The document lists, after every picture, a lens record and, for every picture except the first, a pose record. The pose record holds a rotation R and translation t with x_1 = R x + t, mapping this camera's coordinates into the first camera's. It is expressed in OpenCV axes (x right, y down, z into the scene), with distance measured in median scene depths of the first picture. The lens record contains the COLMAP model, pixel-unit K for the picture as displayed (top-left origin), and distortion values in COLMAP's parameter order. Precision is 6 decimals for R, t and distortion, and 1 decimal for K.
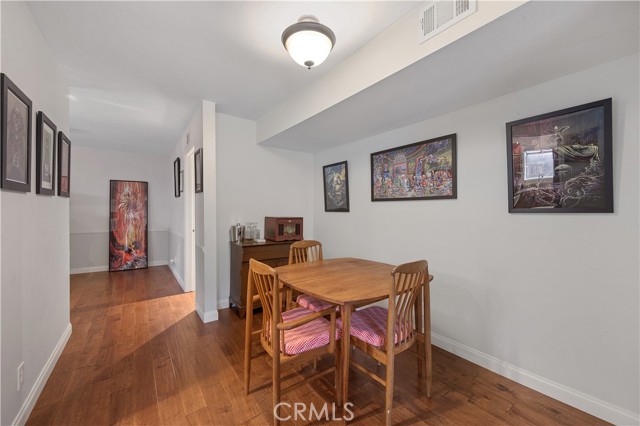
lens RADIAL K [[254.2, 0, 319.9], [0, 254.2, 211.2], [0, 0, 1]] dist [0.003165, -0.001318]
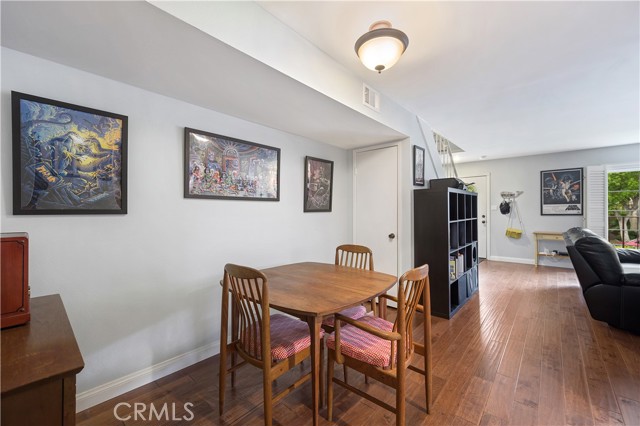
lens RADIAL K [[254.2, 0, 325.4], [0, 254.2, 210.6], [0, 0, 1]] dist [0.003165, -0.001318]
pose [[-0.220824, 0.000377, 0.975313, -0.485793], [0.006881, 0.999976, 0.001171, -0.002077], [-0.975289, 0.006969, -0.220822, 0.706834]]
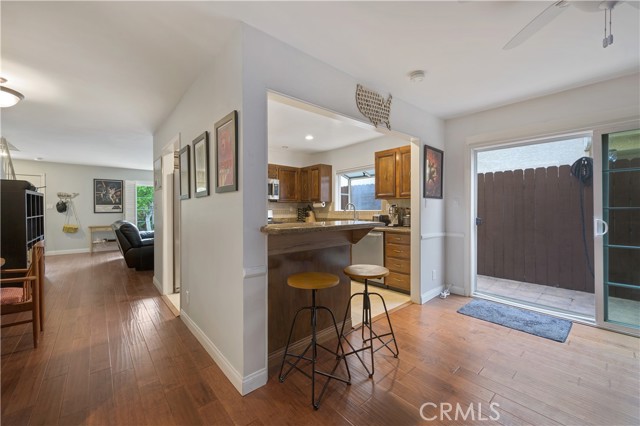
lens RADIAL K [[254.2, 0, 319.5], [0, 254.2, 213.5], [0, 0, 1]] dist [0.003165, -0.001318]
pose [[-0.994801, -0.001225, -0.101831, -0.875221], [-0.003171, 0.999815, 0.018952, -0.002955], [0.101789, 0.019176, -0.994621, 1.341029]]
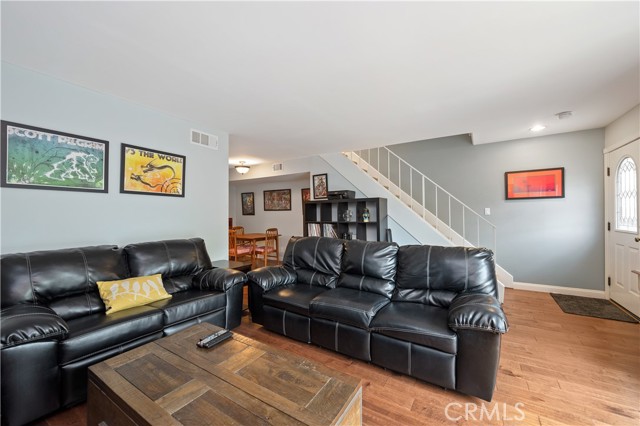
lens RADIAL K [[254.2, 0, 324.1], [0, 254.2, 209.9], [0, 0, 1]] dist [0.003165, -0.001318]
pose [[0.924546, -0.003819, 0.381052, -0.173521], [0.008881, 0.999894, -0.011526, -0.010295], [-0.380968, 0.014040, 0.924482, -1.327022]]
